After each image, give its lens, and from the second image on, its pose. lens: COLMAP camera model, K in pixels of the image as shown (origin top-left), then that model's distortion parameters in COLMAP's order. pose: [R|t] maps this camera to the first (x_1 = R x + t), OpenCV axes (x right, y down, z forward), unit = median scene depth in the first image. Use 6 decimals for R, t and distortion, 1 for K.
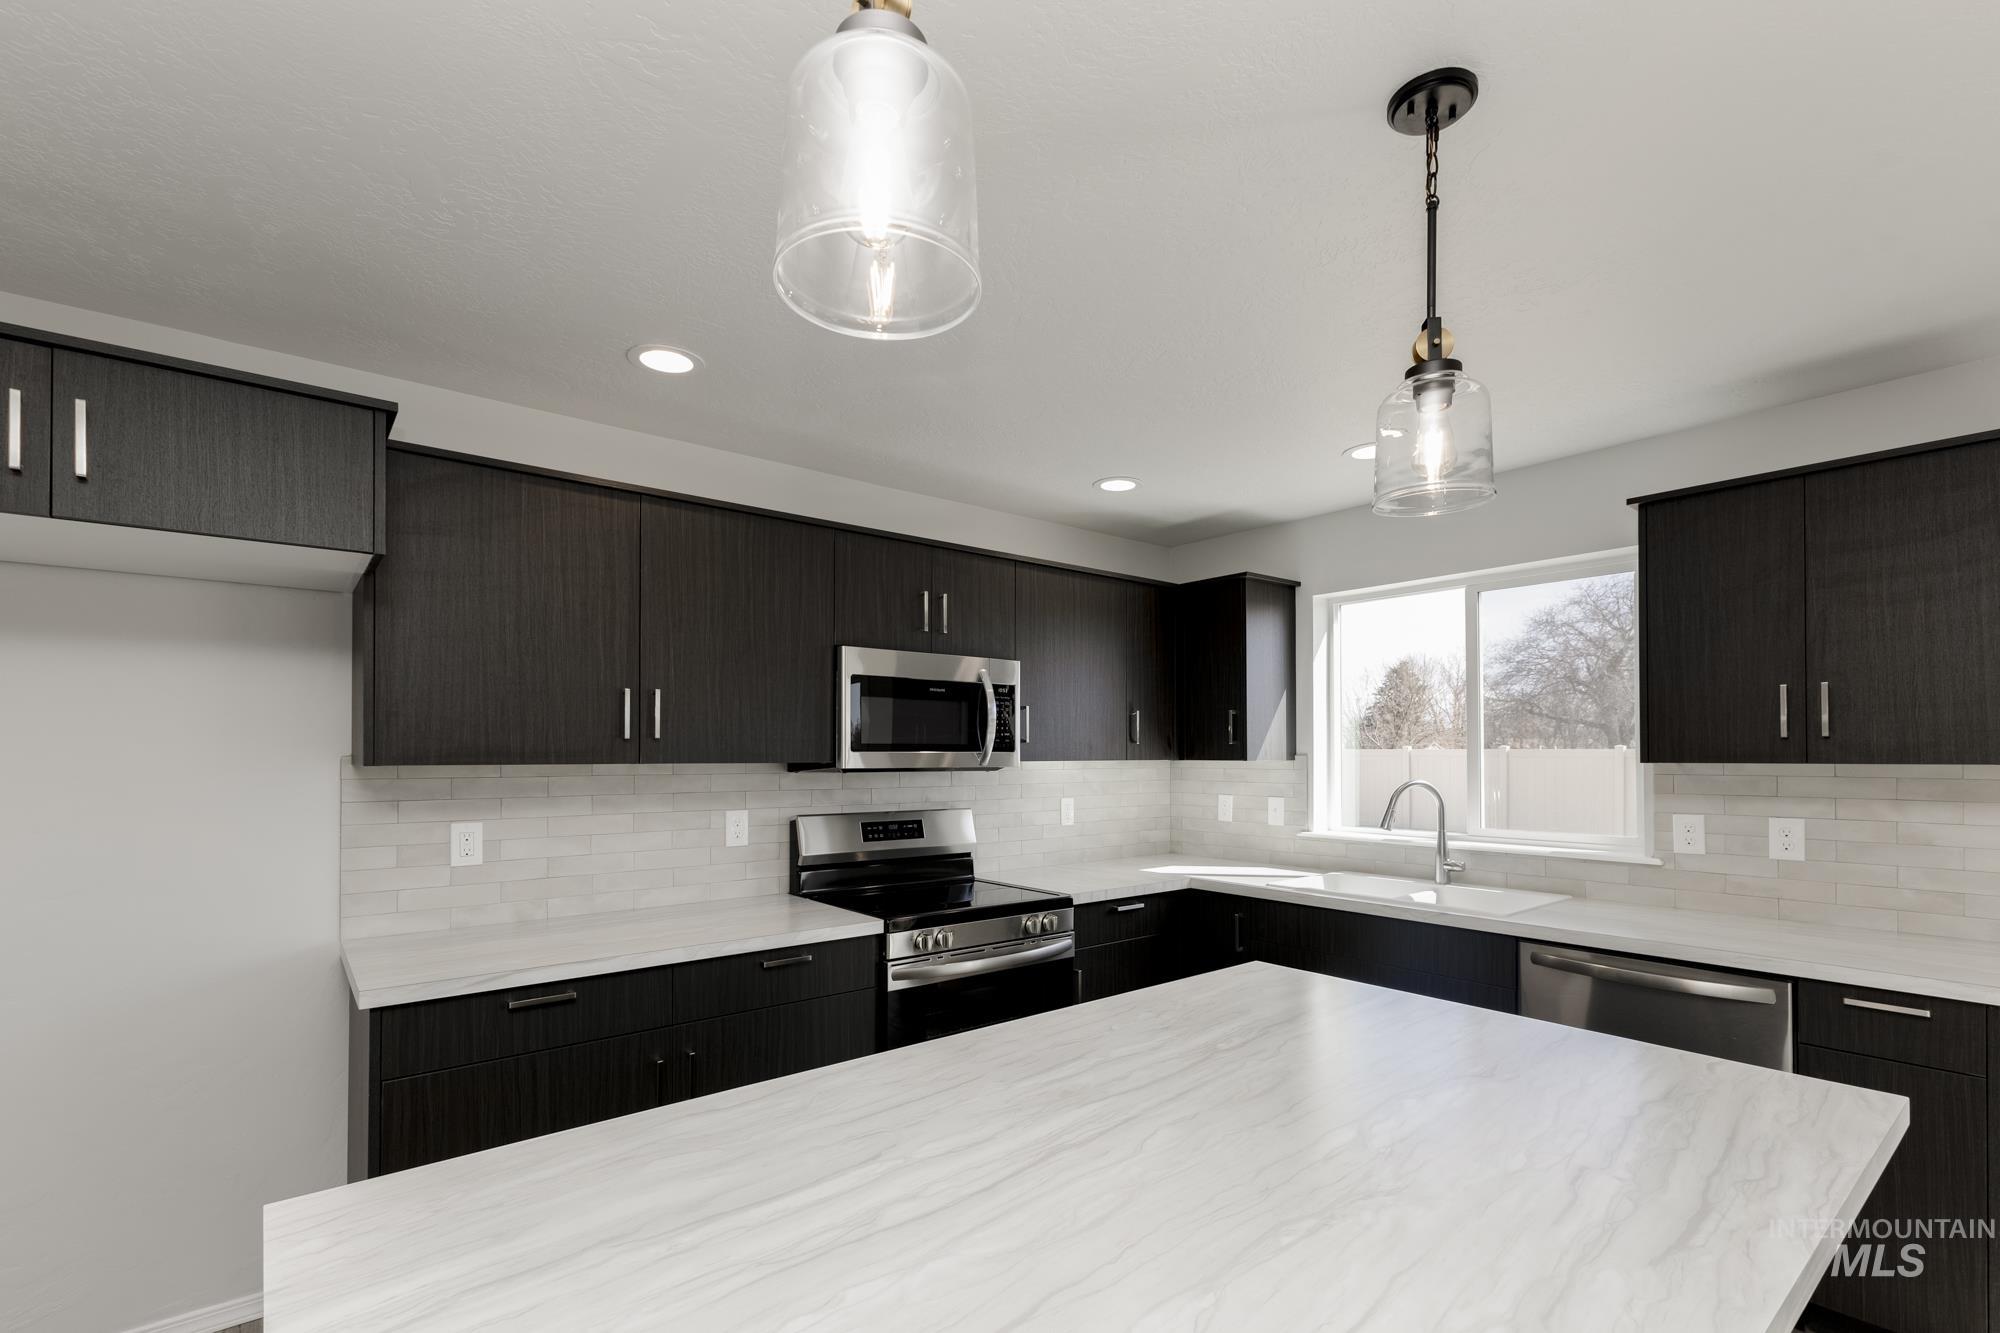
lens RADIAL K [[887.5, 0, 995.7], [0, 887.5, 751.0], [0, 0, 1]] dist [0.010522, -0.001490]
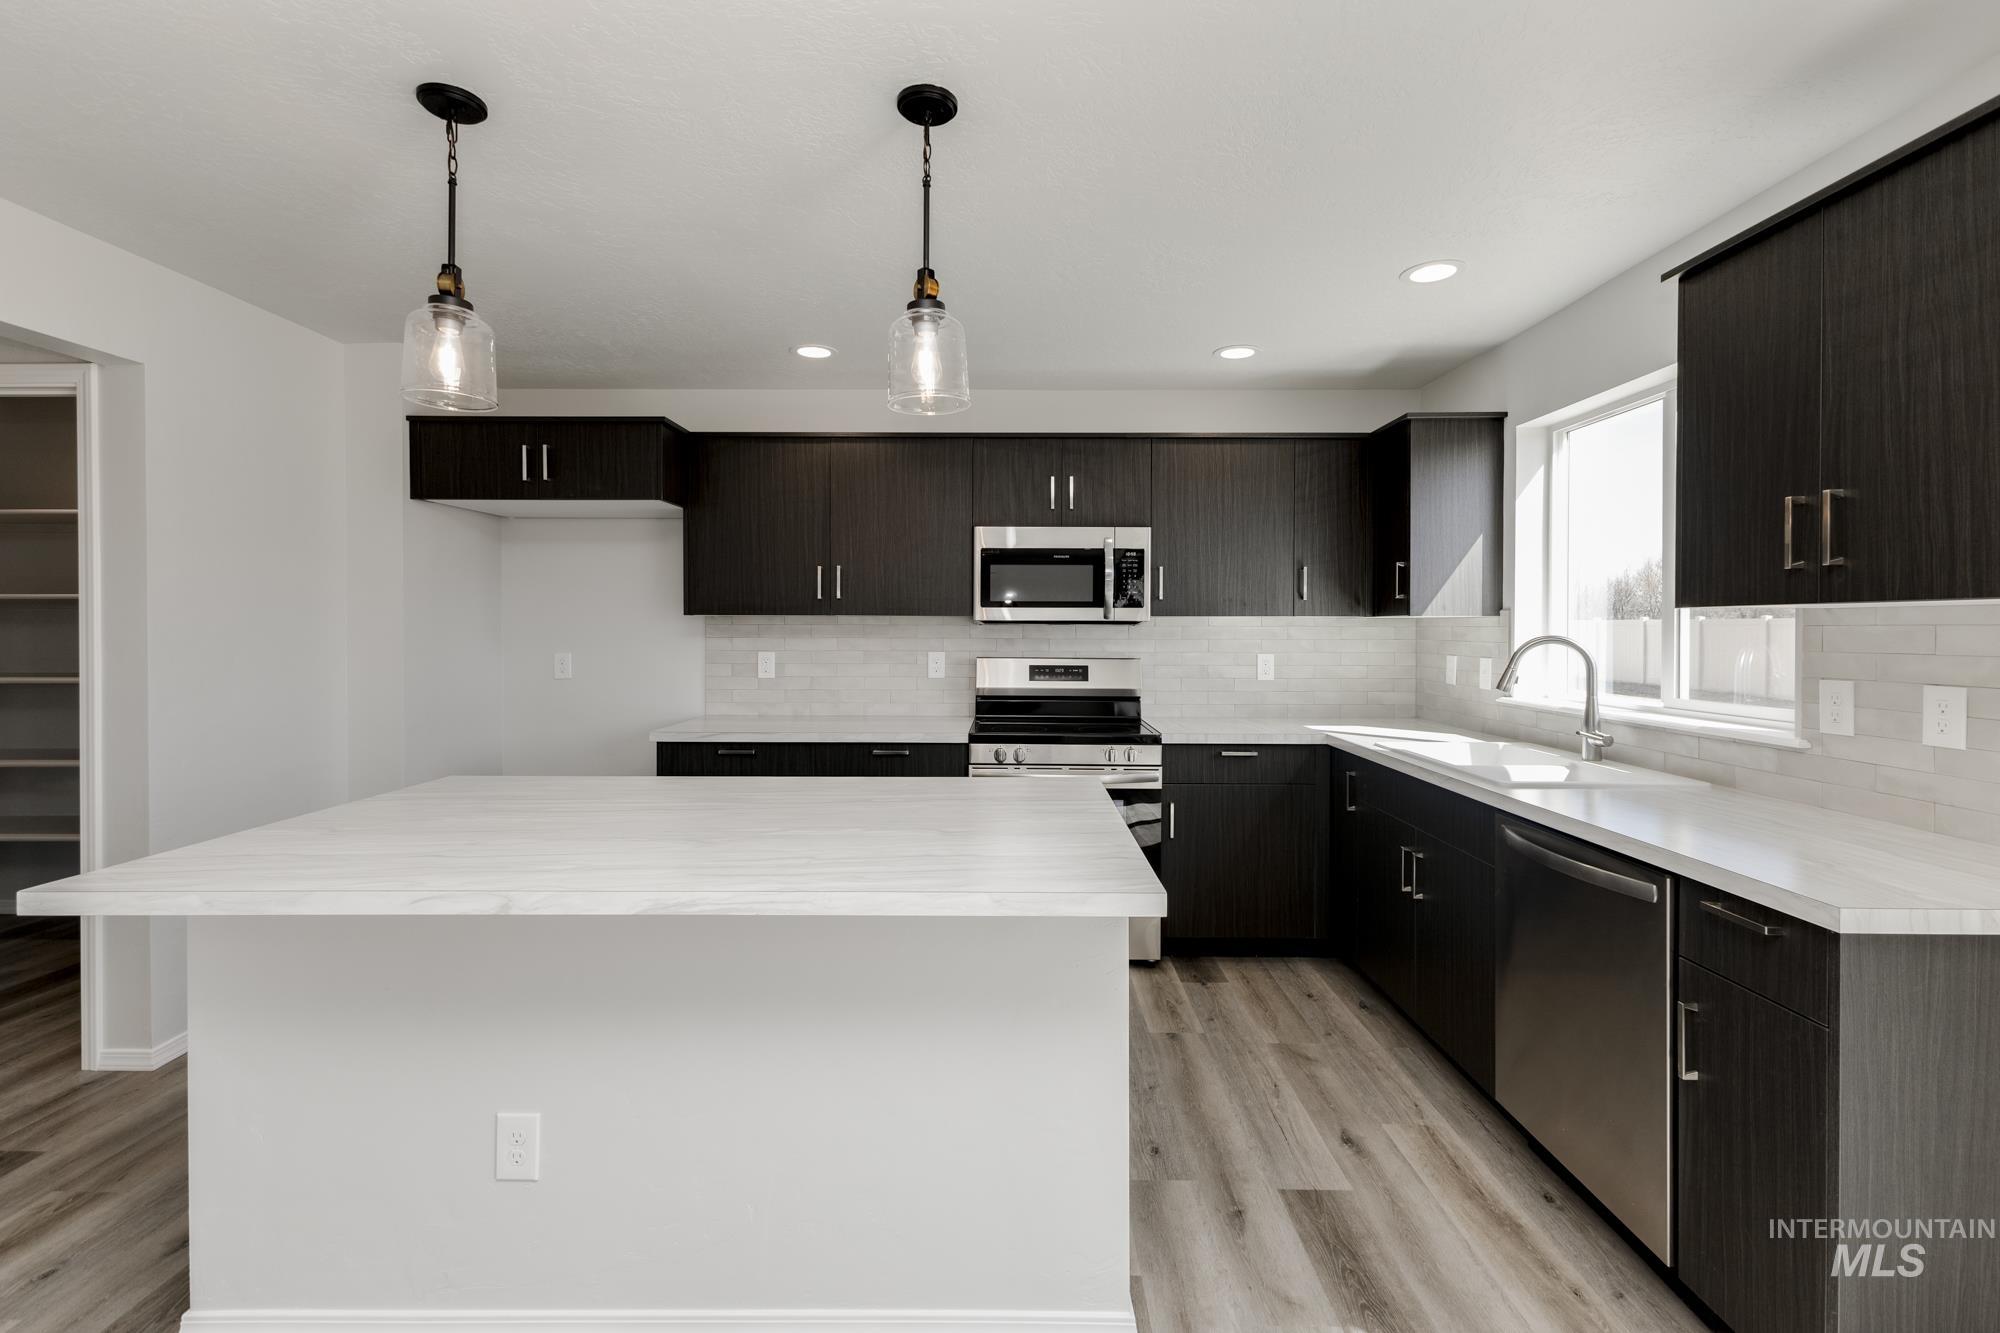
lens RADIAL K [[887.5, 0, 1011.4], [0, 887.5, 637.7], [0, 0, 1]] dist [0.010522, -0.001490]
pose [[0.771957, 0.010195, -0.635593, 0.650728], [-0.000624, 0.999883, 0.015280, 0.023691], [0.635674, -0.011399, 0.771873, 0.017485]]
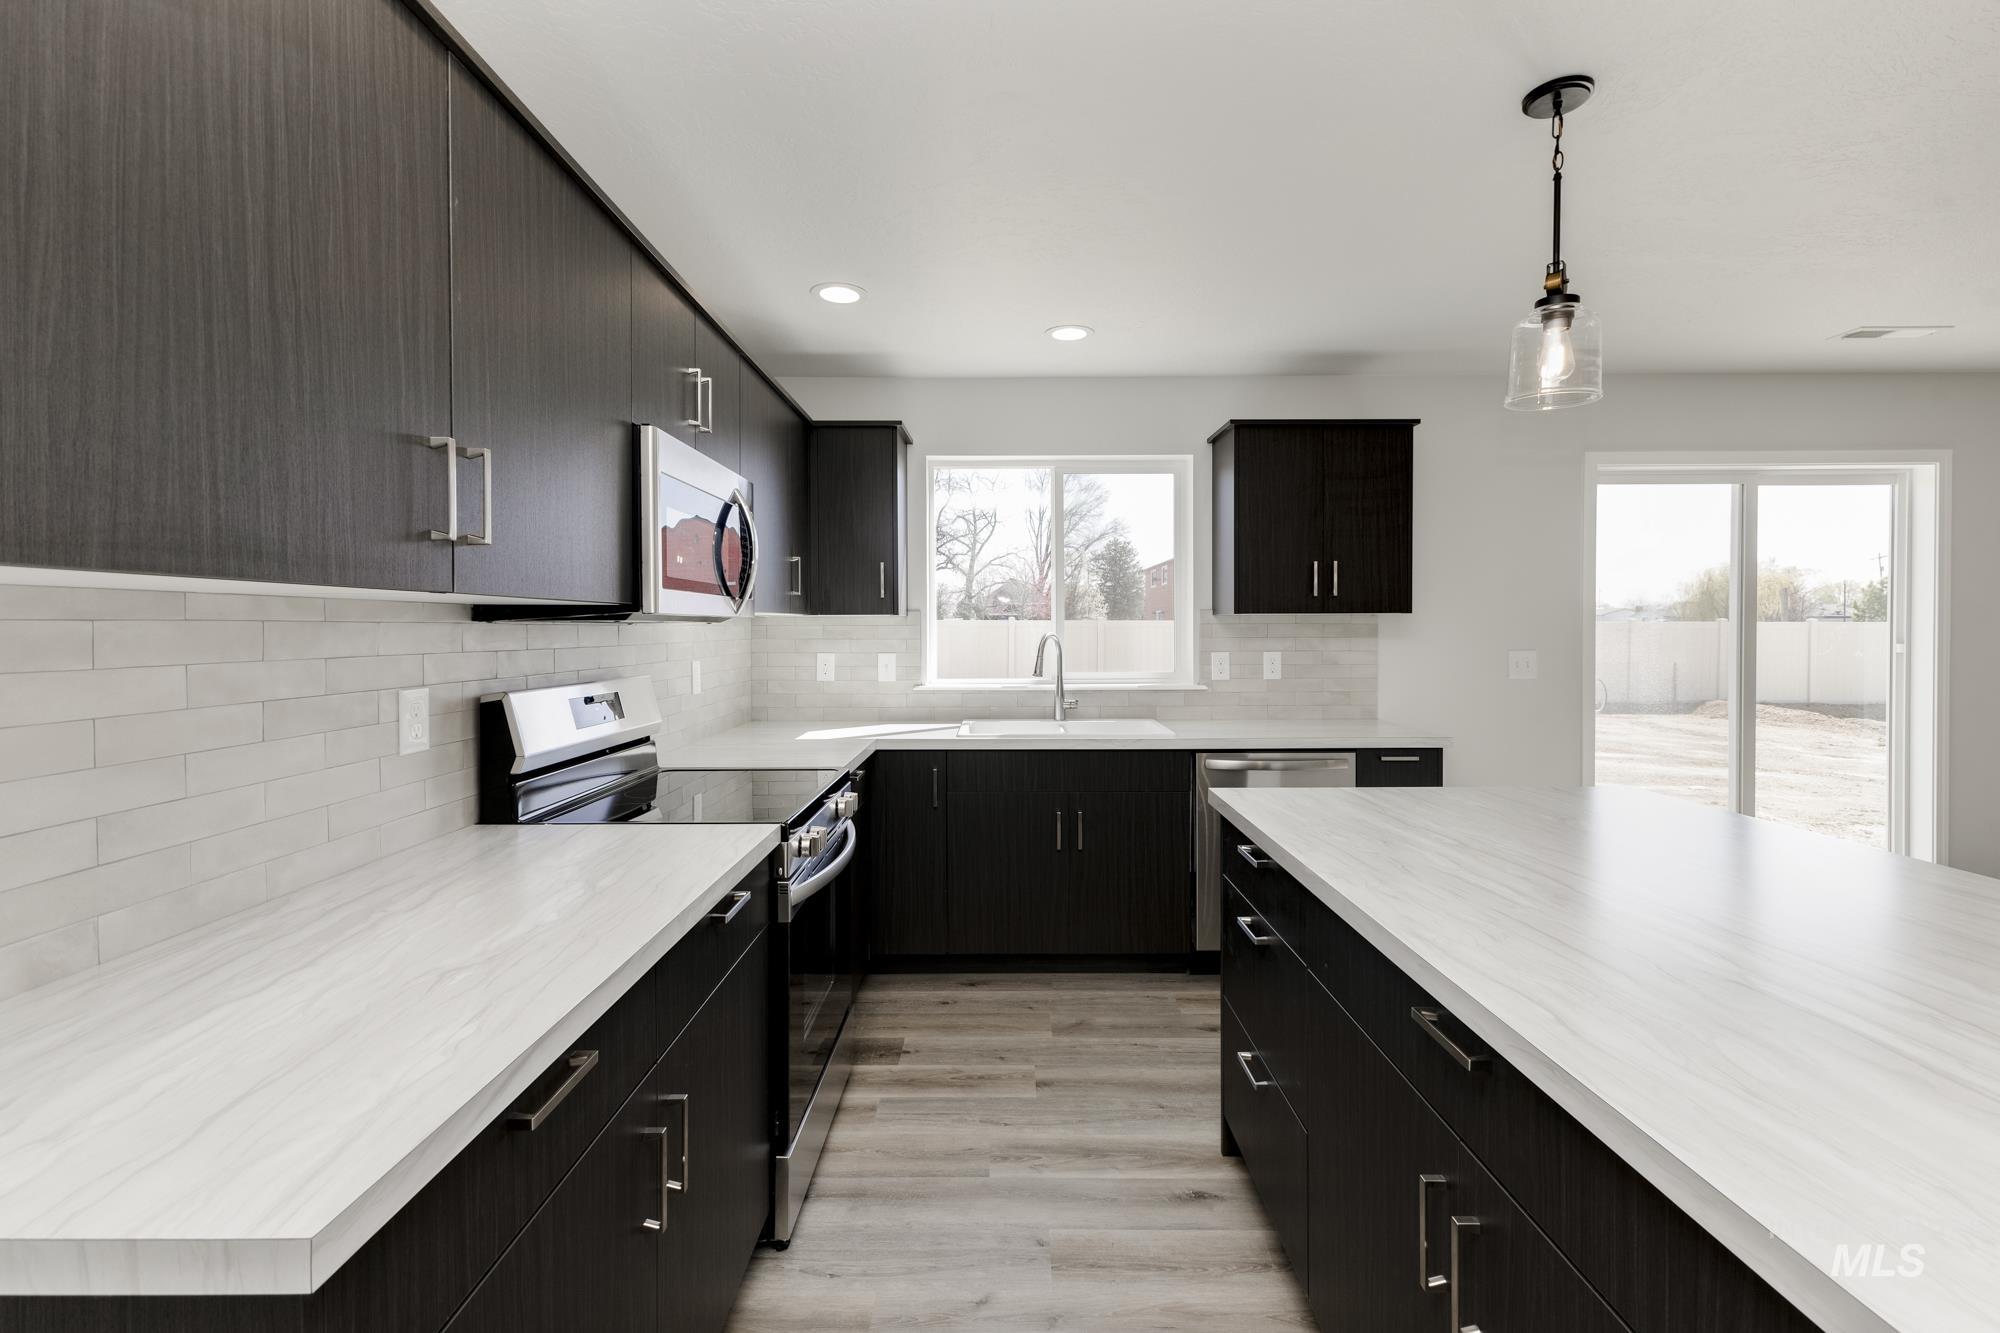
lens RADIAL K [[887.5, 0, 994.0], [0, 887.5, 644.2], [0, 0, 1]] dist [0.010522, -0.001490]
pose [[0.628107, -0.016232, 0.777958, -0.484153], [-0.000534, 0.999773, 0.021291, 0.026352], [-0.778127, -0.013788, 0.627955, 0.360838]]
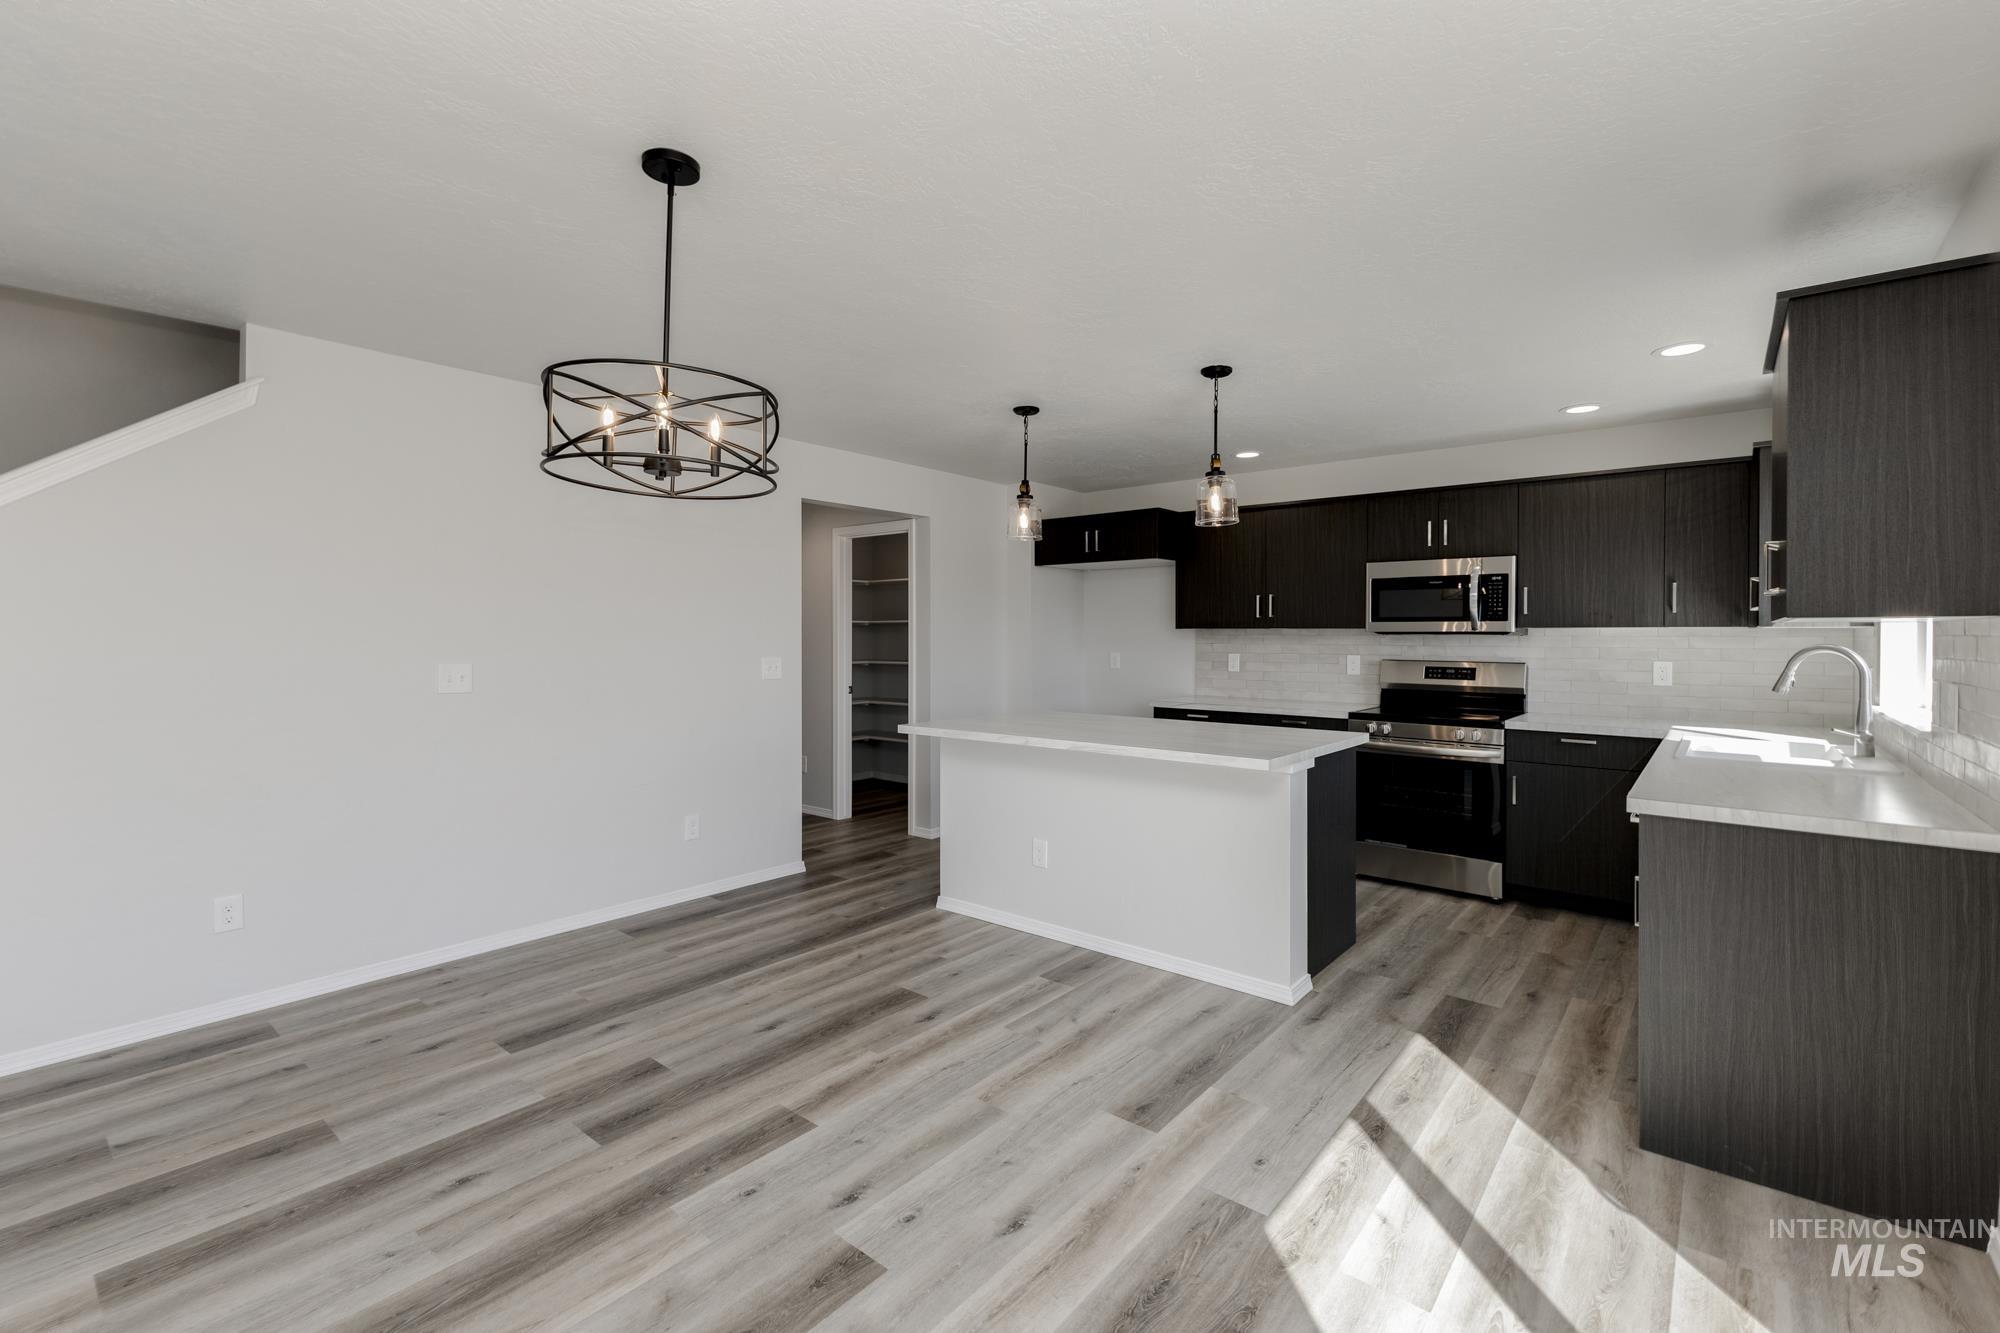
lens RADIAL K [[887.5, 0, 1009.6], [0, 887.5, 637.0], [0, 0, 1]] dist [0.010522, -0.001490]
pose [[0.202504, 0.003060, -0.979277, 1.320233], [0.001225, 0.999994, 0.003378, 0.022042], [0.979281, -0.001884, 0.202499, -0.060480]]
